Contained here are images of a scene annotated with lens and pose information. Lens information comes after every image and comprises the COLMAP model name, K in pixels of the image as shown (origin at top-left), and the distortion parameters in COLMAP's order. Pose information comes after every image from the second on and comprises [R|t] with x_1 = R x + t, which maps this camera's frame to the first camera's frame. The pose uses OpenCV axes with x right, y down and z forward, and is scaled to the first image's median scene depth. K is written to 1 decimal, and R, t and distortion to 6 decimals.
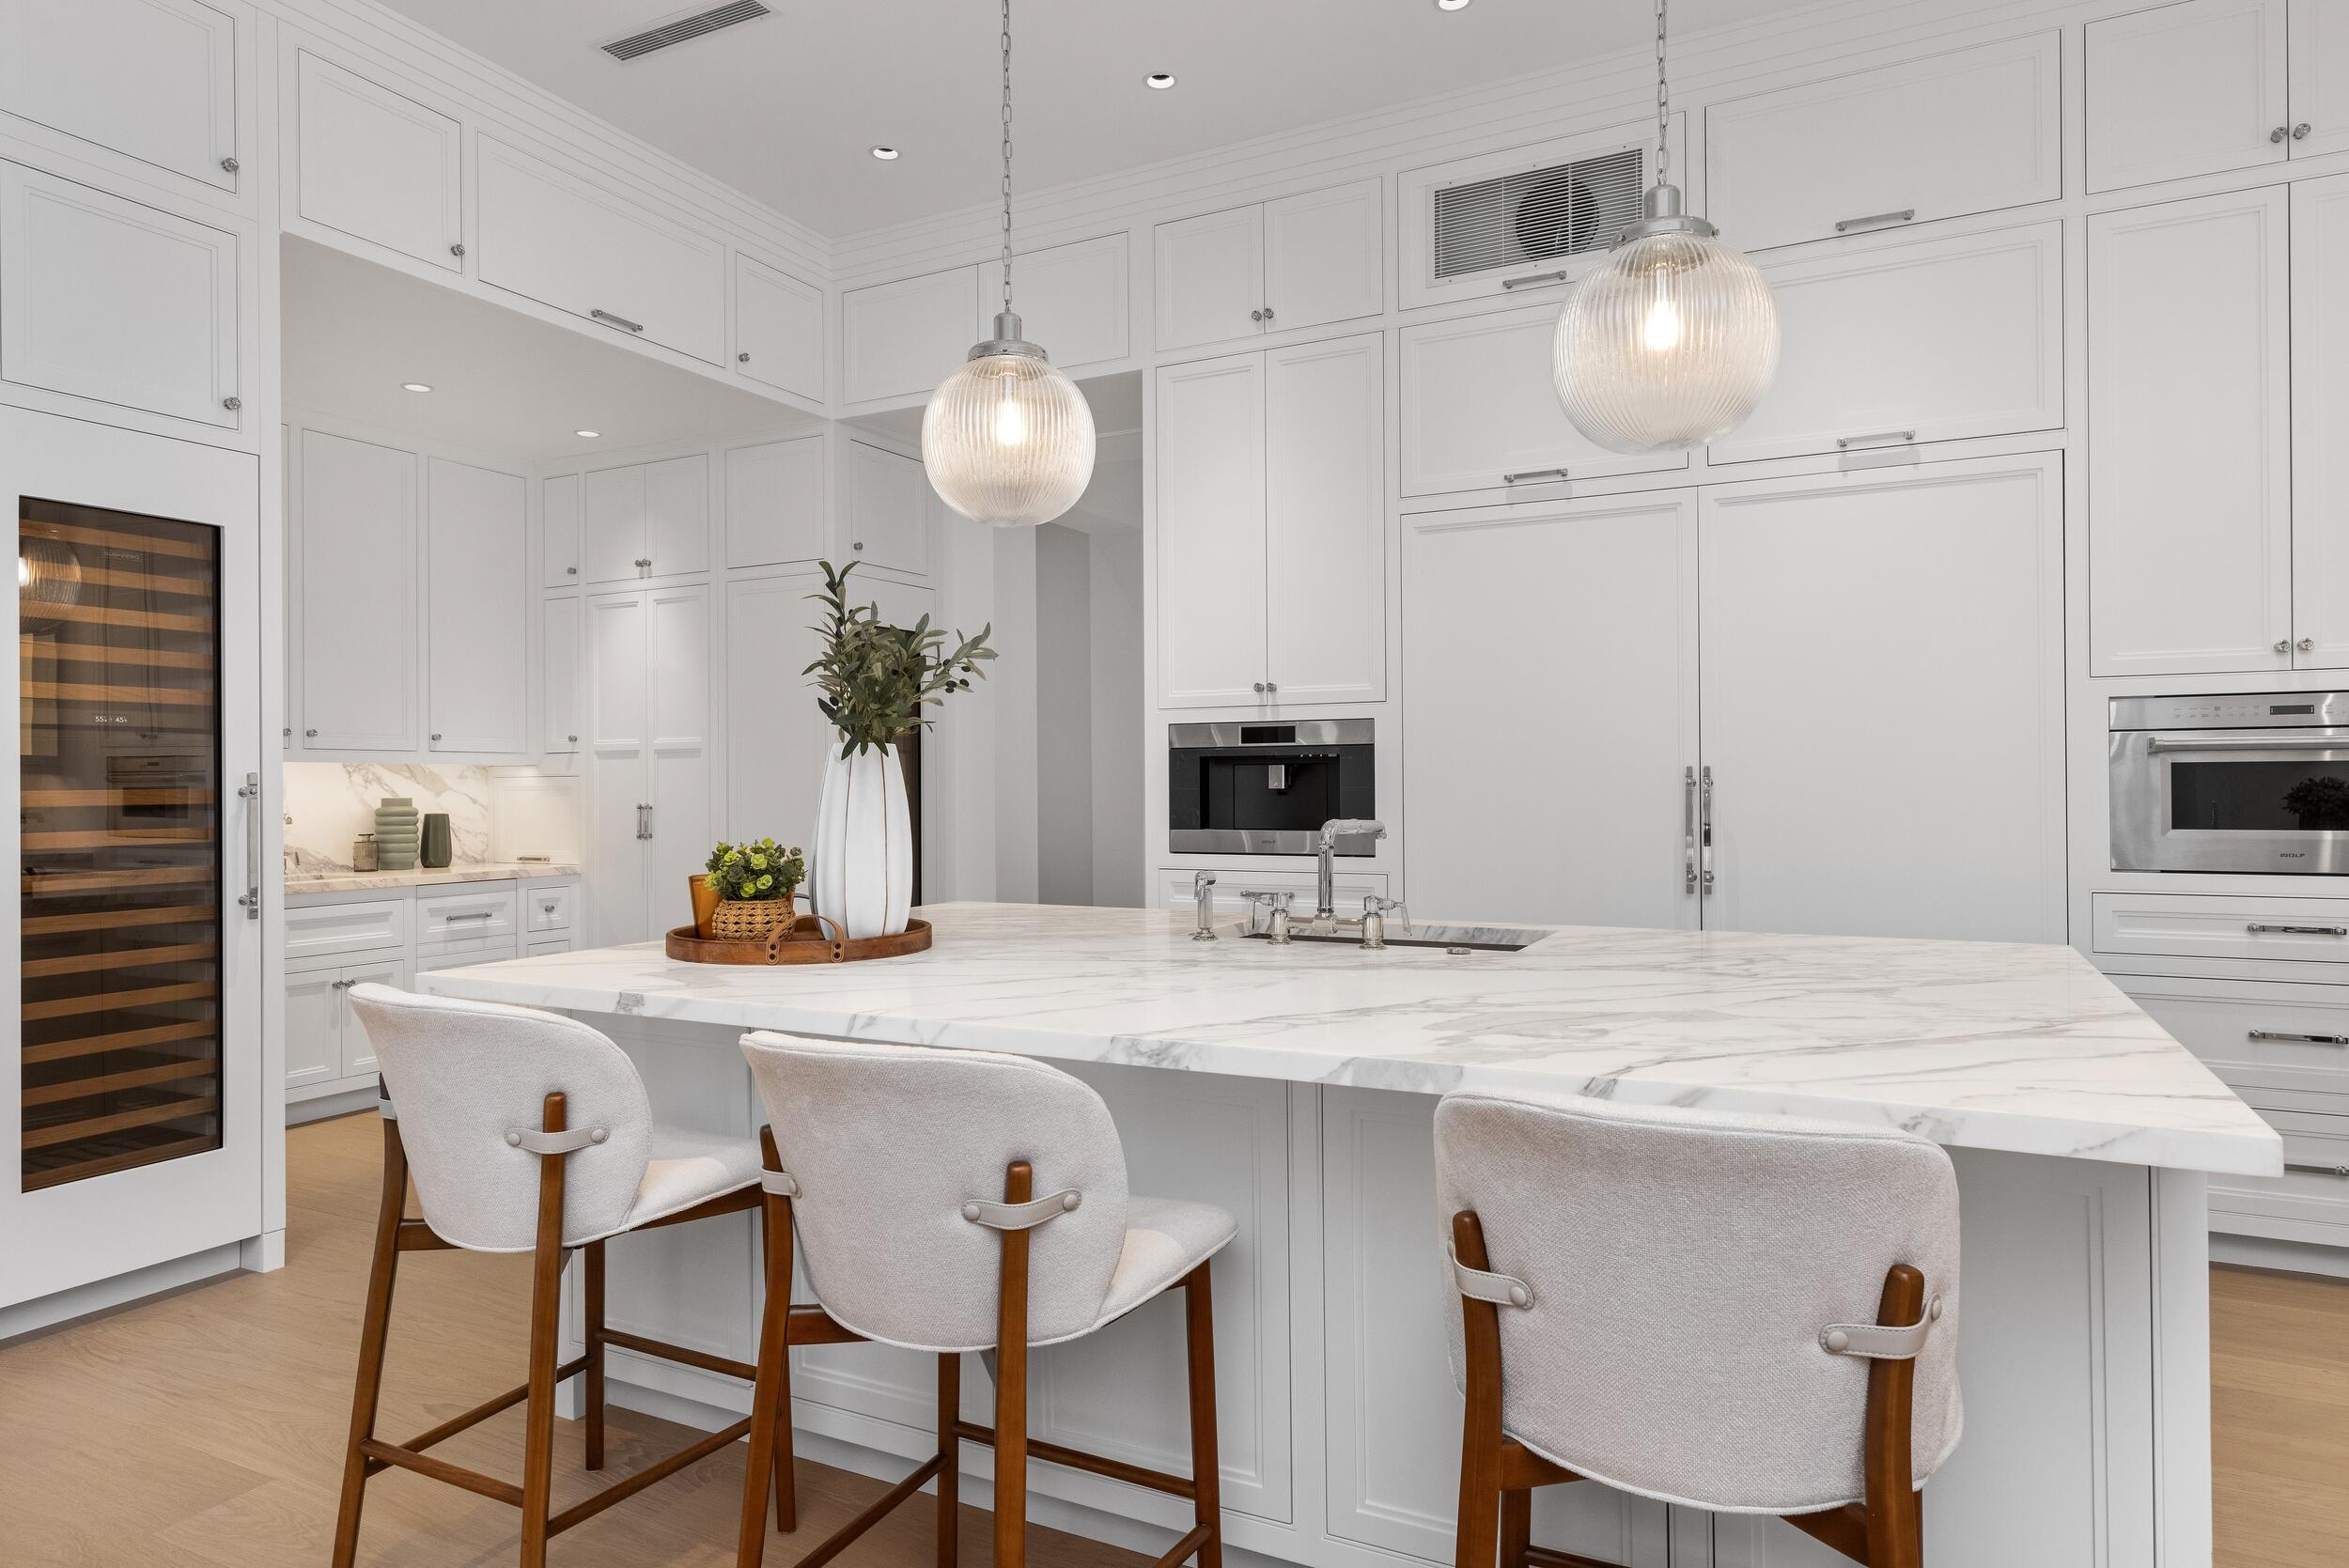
lens RADIAL K [[1394.5, 0, 1138.5], [0, 1394.5, 771.3], [0, 0, 1]] dist [0.005815, -0.000108]
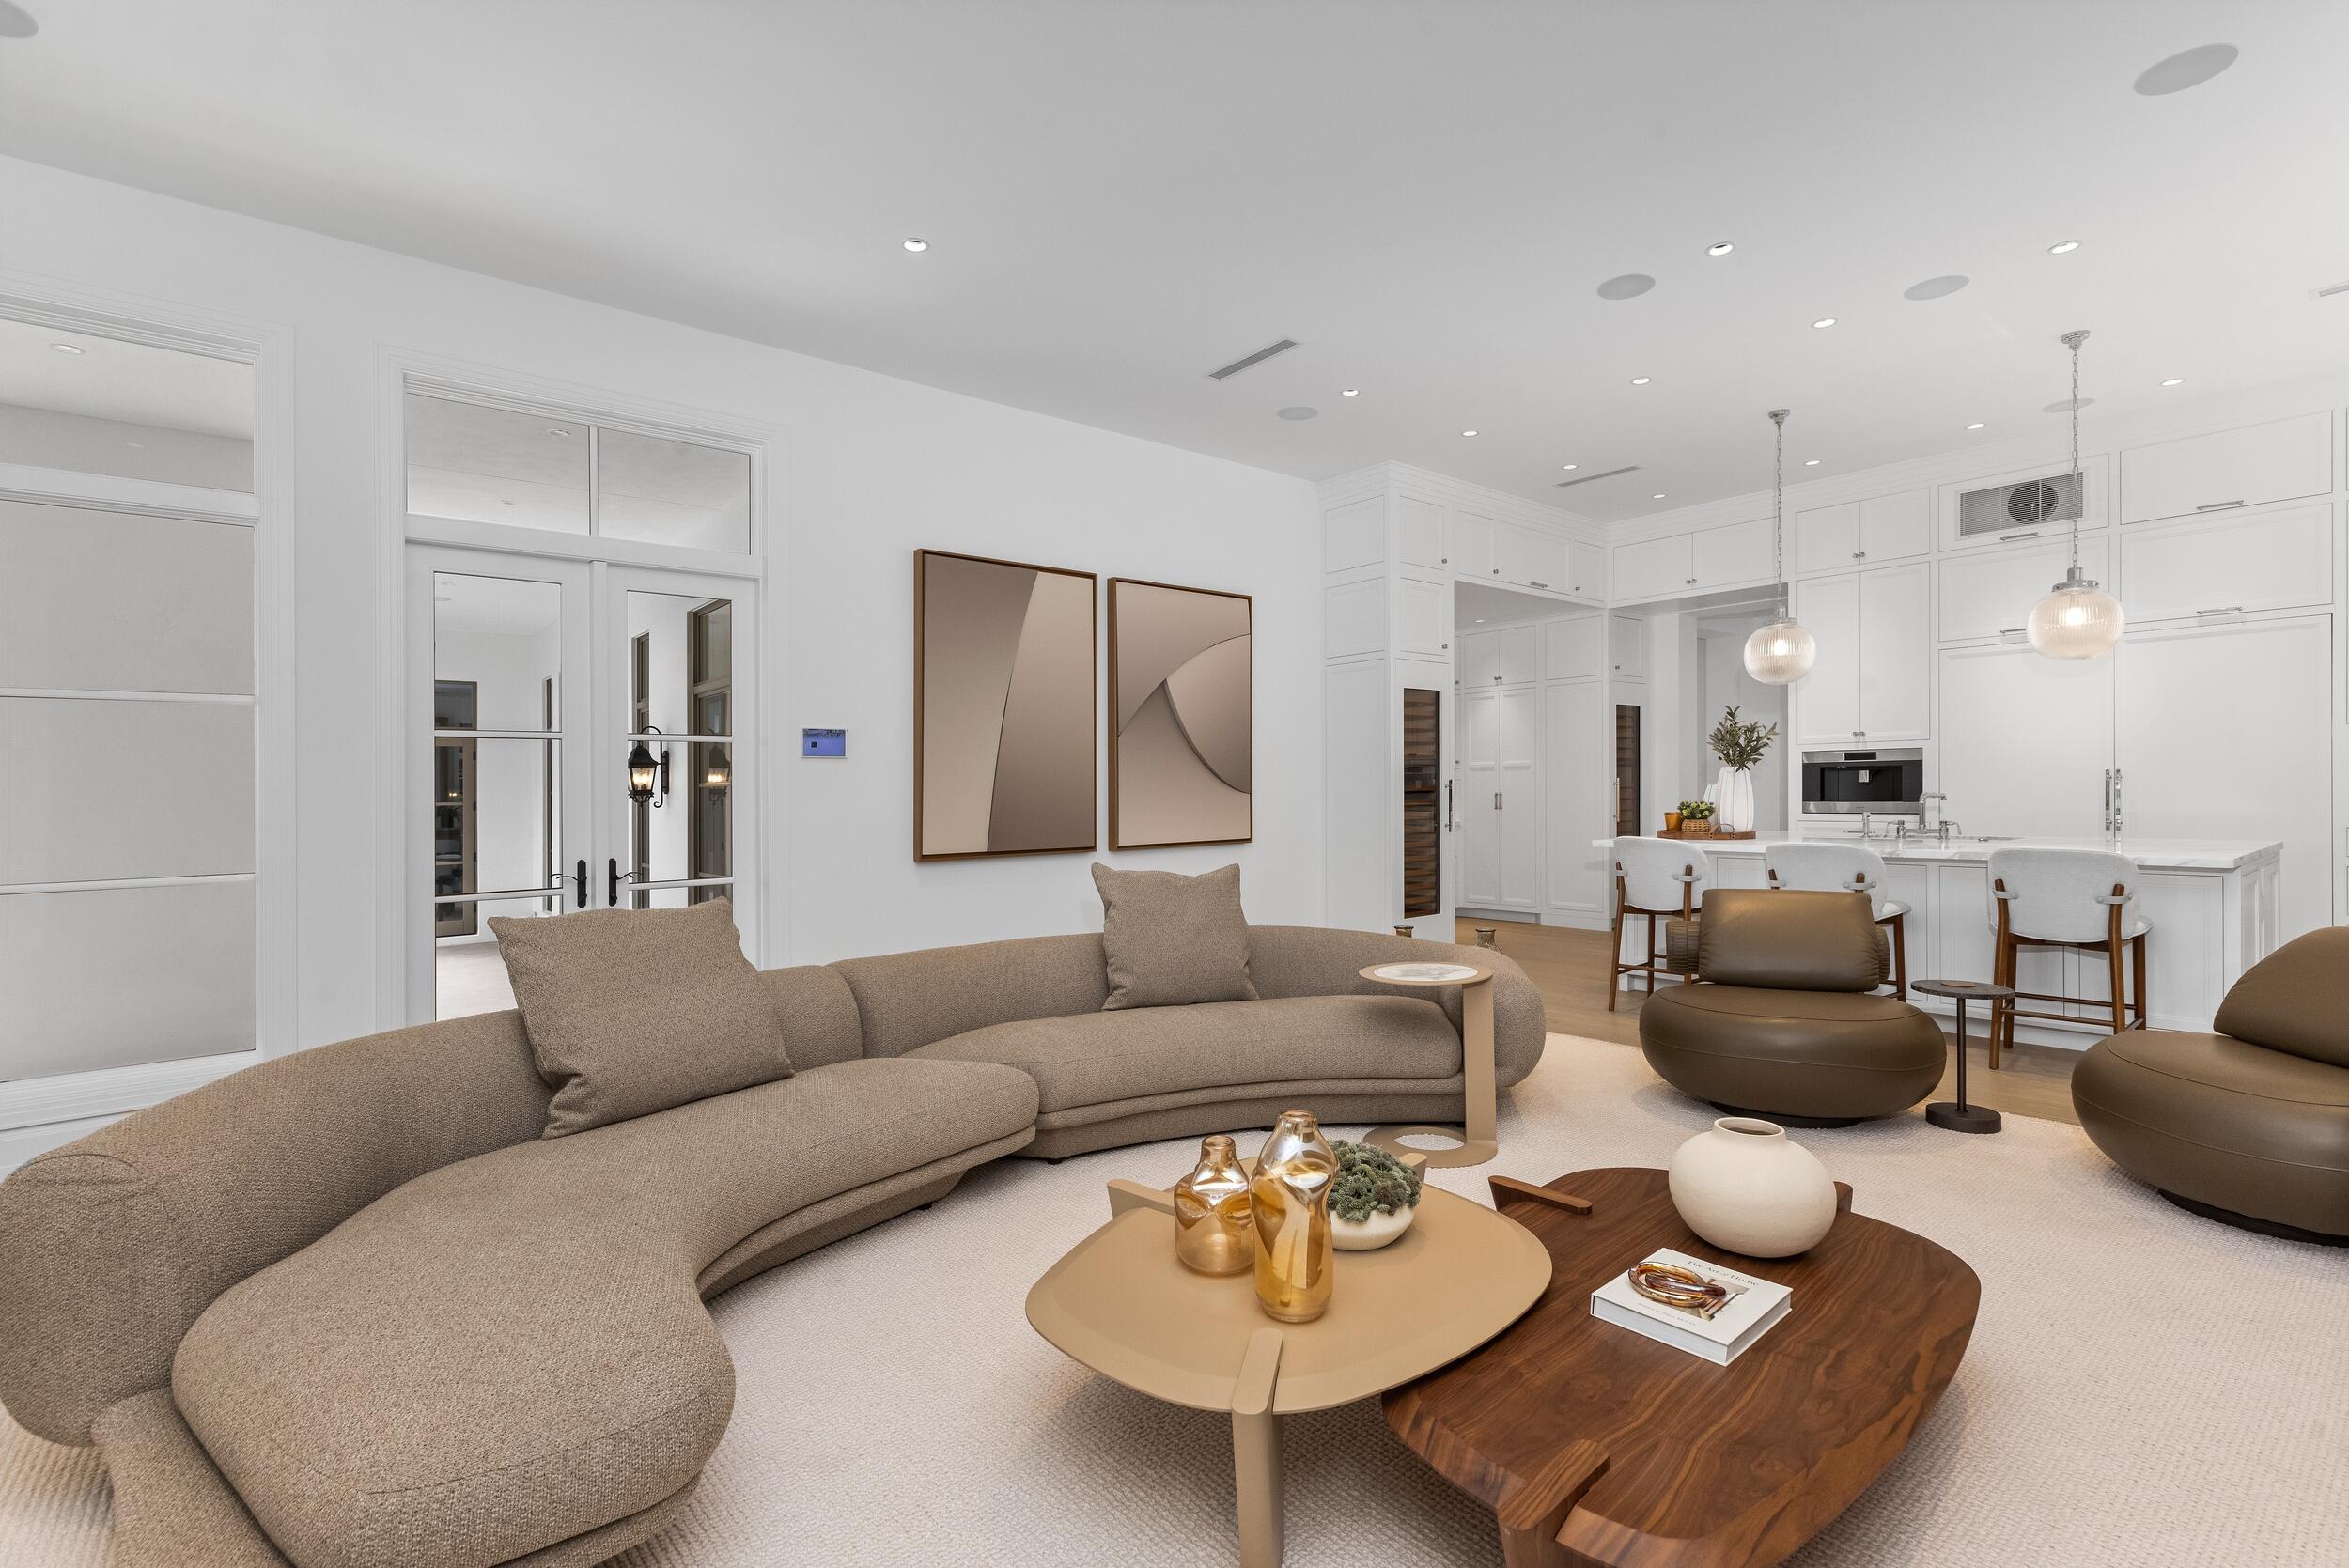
lens RADIAL K [[1072.3, 0, 1167.2], [0, 1072.3, 810.0], [0, 0, 1]] dist [0.001176, -0.000013]
pose [[0.925407, 0.000583, -0.378973, -0.280313], [0.011803, 0.999469, 0.030358, -0.007121], [0.378790, -0.032567, 0.924909, -0.958517]]
